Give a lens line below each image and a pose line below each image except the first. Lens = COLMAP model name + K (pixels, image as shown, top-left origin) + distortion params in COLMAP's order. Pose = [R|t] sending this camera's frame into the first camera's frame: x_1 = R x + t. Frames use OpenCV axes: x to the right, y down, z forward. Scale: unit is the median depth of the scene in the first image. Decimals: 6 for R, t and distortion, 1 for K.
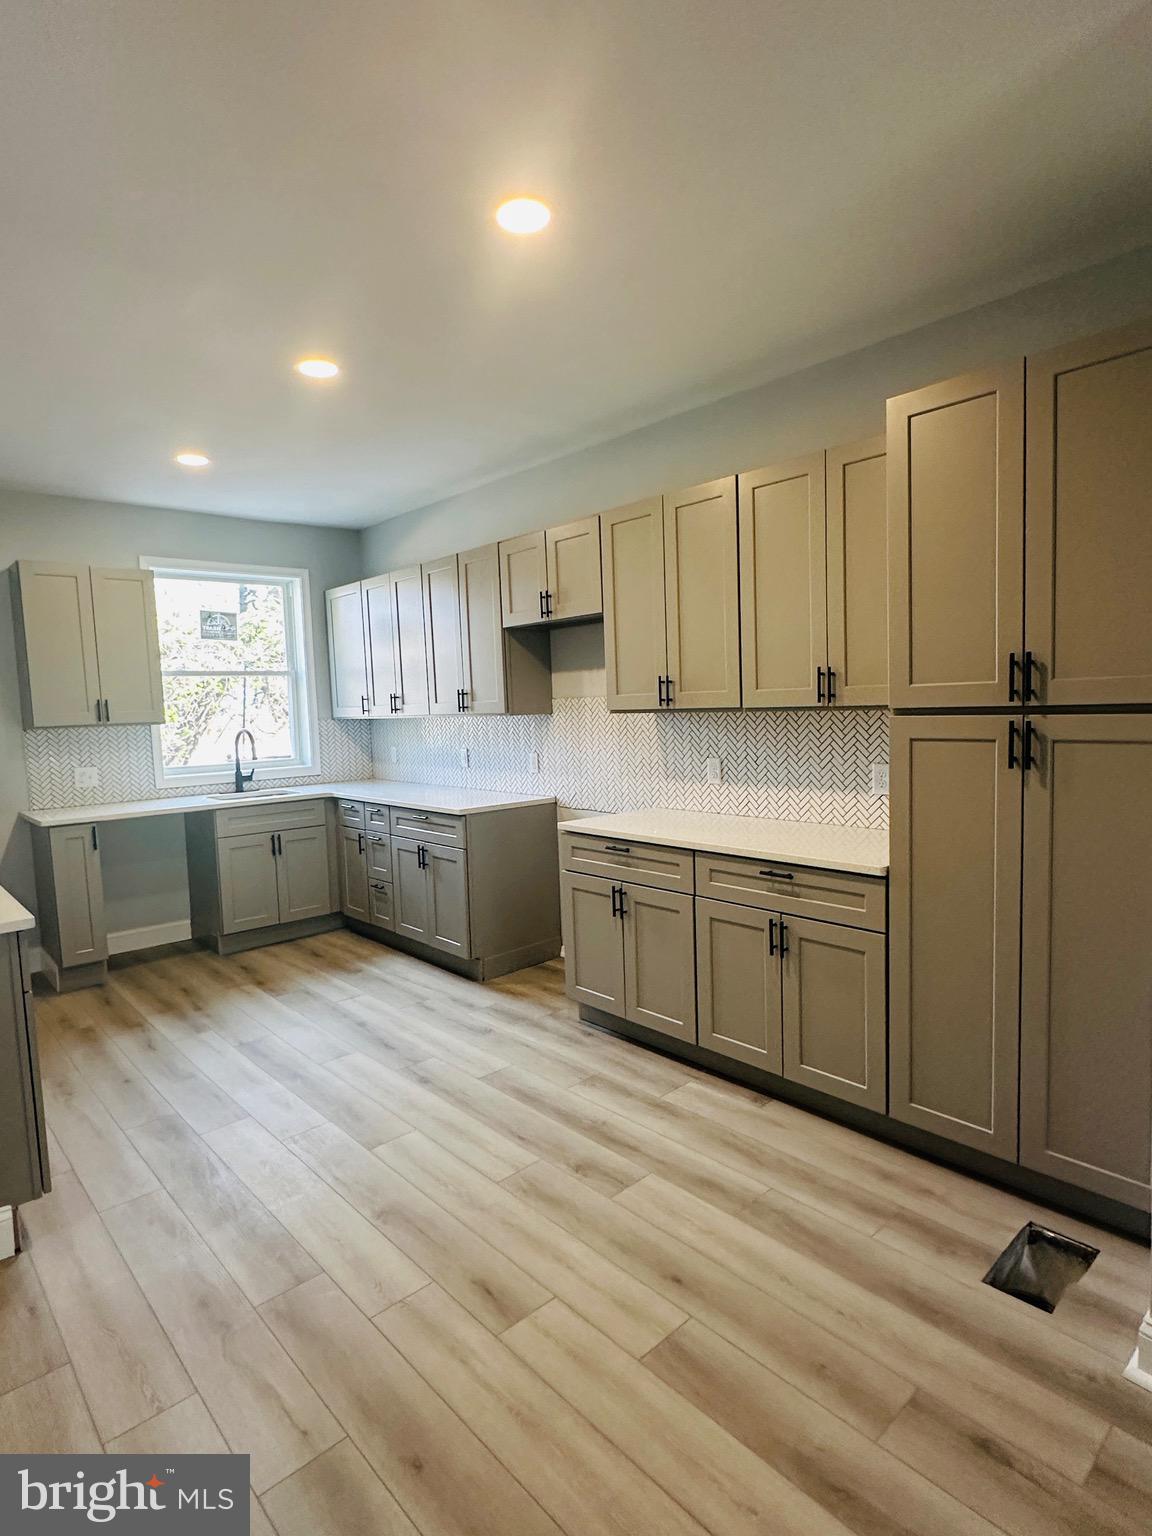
lens RADIAL K [[820.5, 0, 569.6], [0, 820.5, 772.5], [0, 0, 1]] dist [-0.005575, 0.002314]
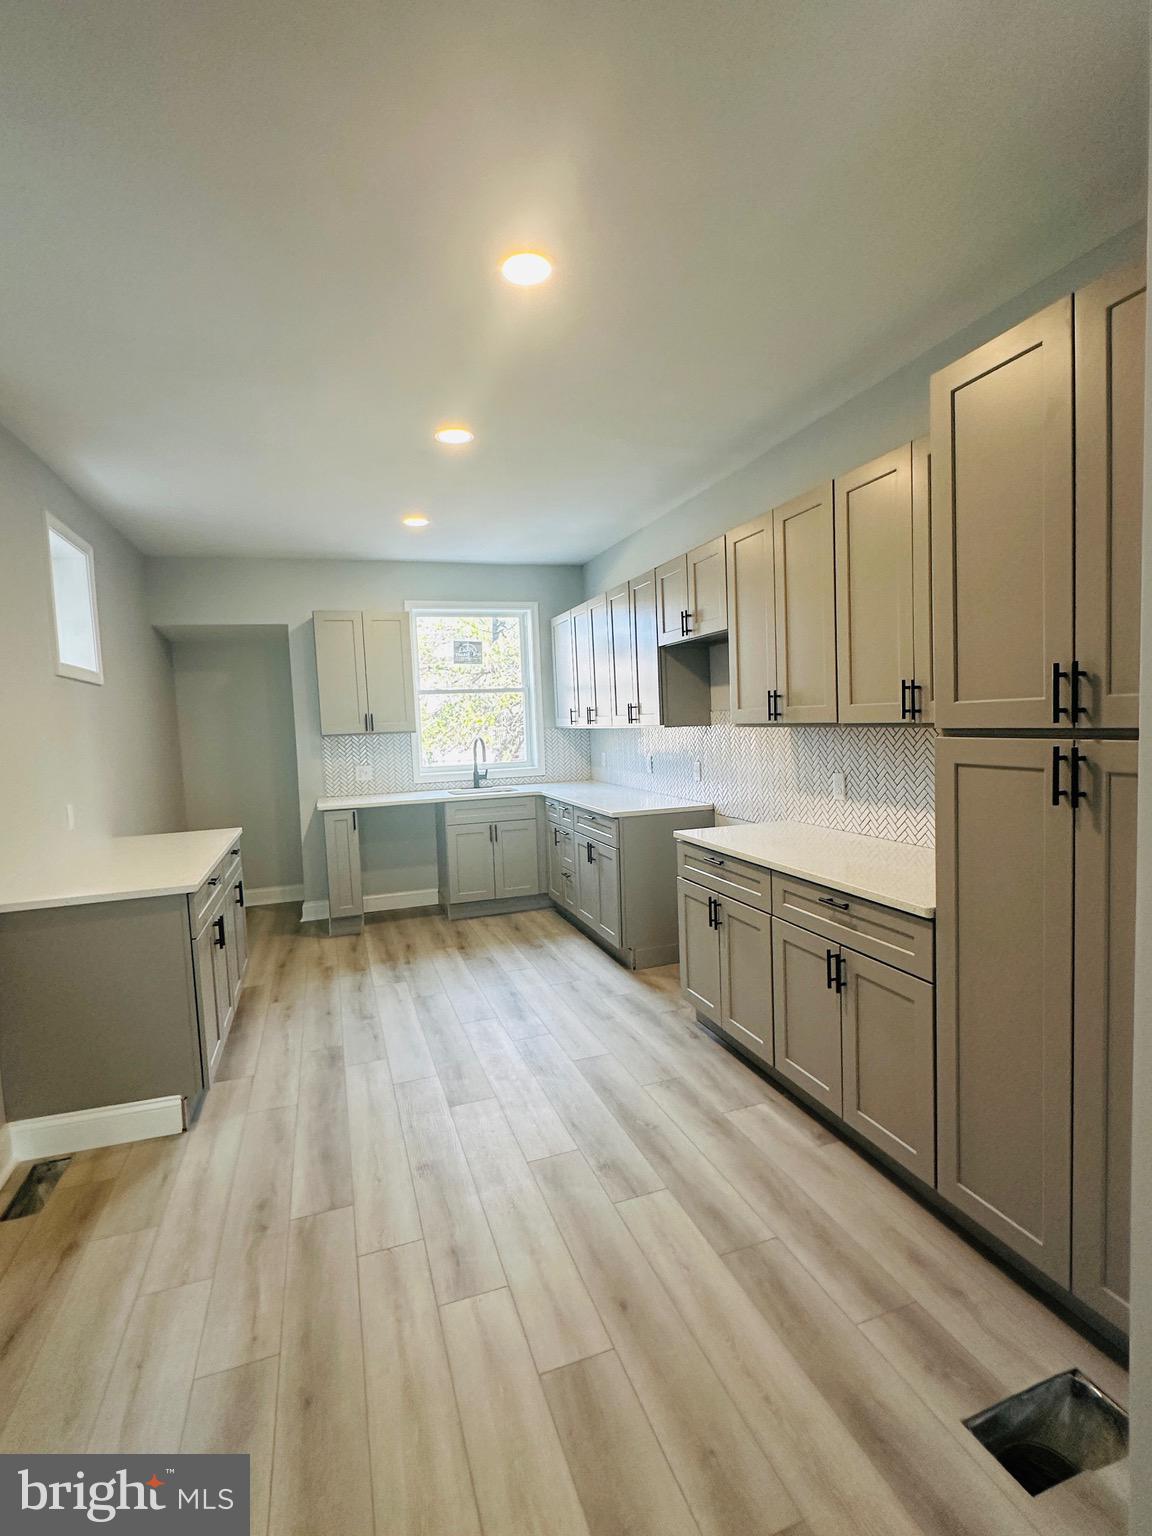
lens RADIAL K [[723.8, 0, 572.1], [0, 723.8, 767.9], [0, 0, 1]] dist [-0.001160, -0.000661]
pose [[0.920643, 0.023223, -0.389714, 0.268946], [-0.024153, 0.999705, 0.002516, -0.022537], [0.389658, 0.007096, 0.920932, 0.109708]]
